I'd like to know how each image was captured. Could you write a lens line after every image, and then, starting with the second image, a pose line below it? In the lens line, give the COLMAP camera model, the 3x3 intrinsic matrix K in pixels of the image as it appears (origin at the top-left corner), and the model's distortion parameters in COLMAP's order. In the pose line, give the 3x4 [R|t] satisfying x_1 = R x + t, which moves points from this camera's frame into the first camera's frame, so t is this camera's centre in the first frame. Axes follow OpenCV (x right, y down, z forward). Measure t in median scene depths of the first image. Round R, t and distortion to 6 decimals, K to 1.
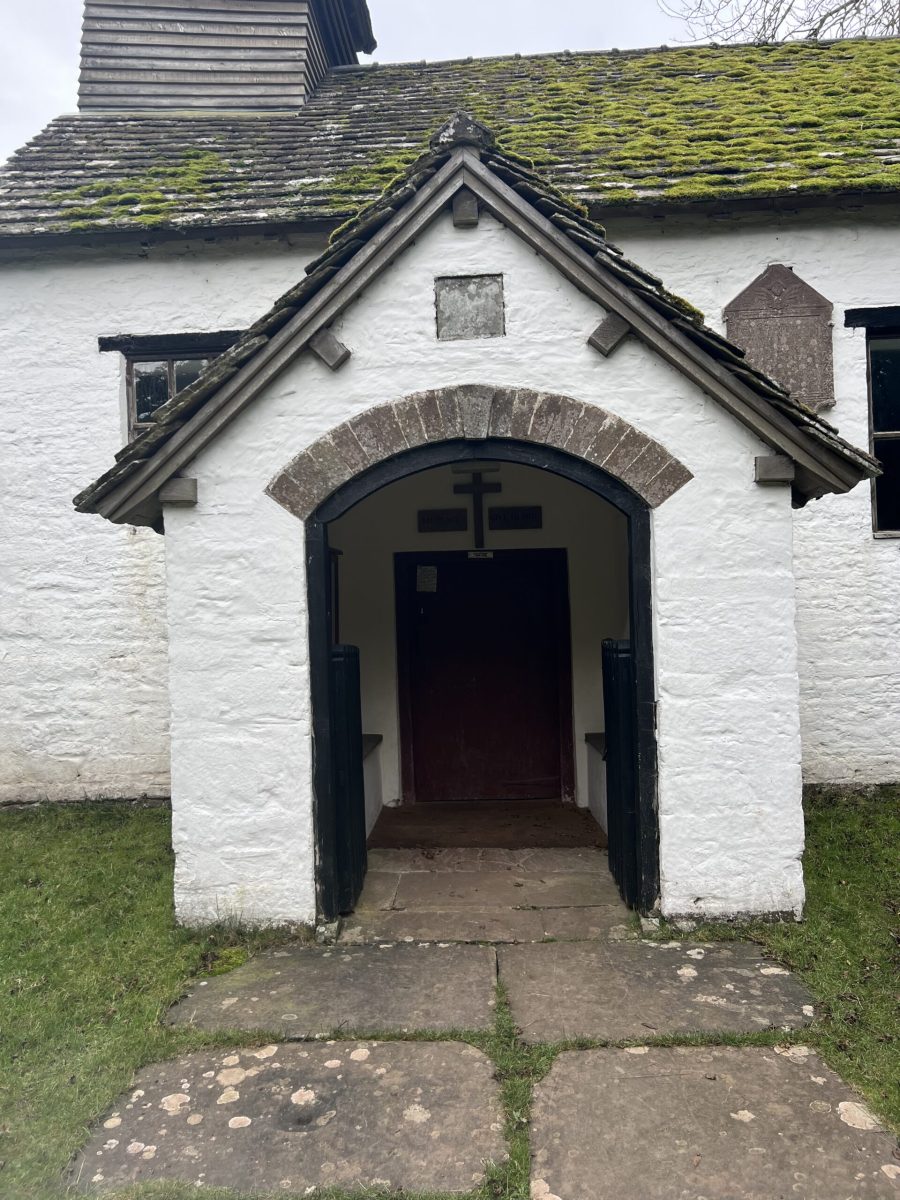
lens RADIAL K [[902.3, 0, 450.4], [0, 902.3, 595.9], [0, 0, 1]] dist [0.050607, -0.051770]
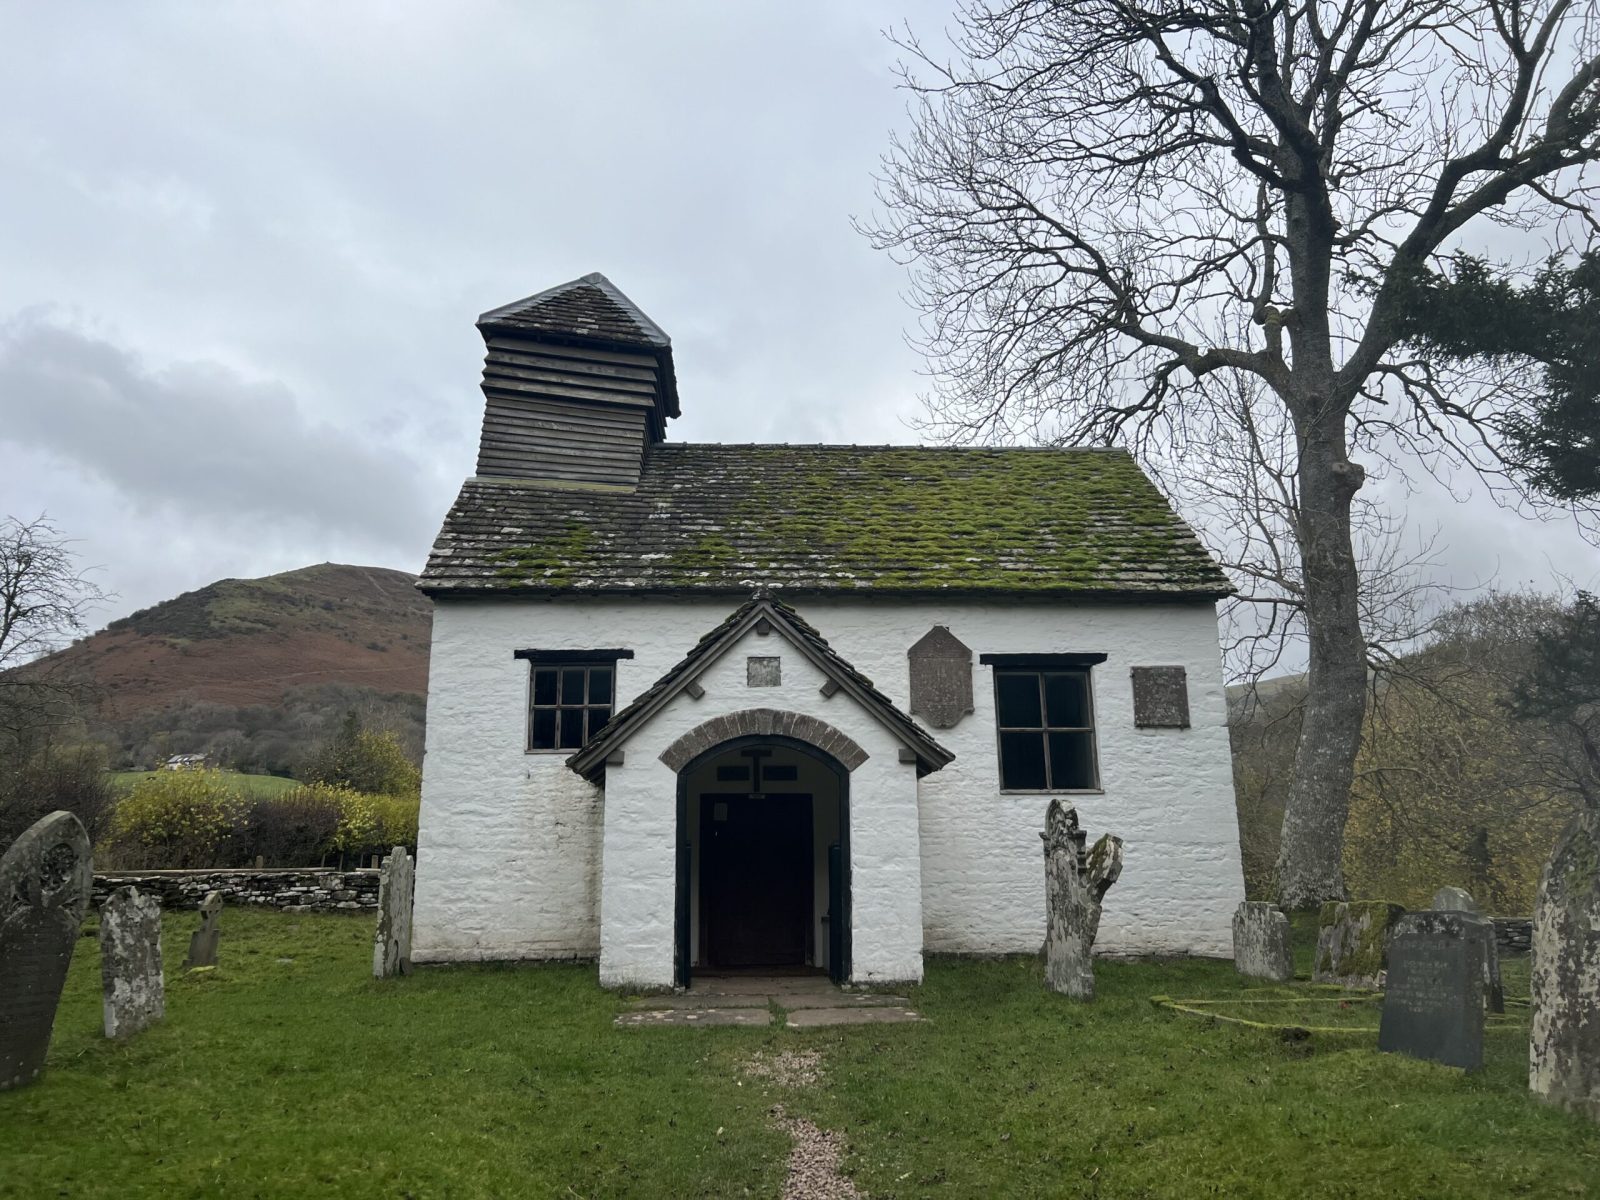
lens RADIAL K [[1203.0, 0, 811.1], [0, 1203.0, 599.0], [0, 0, 1]] dist [0.050607, -0.051770]
pose [[0.993325, 0.044408, 0.106455, -0.111463], [-0.019482, 0.974248, -0.224634, 0.087532], [-0.113689, 0.221061, 0.968611, -1.115097]]
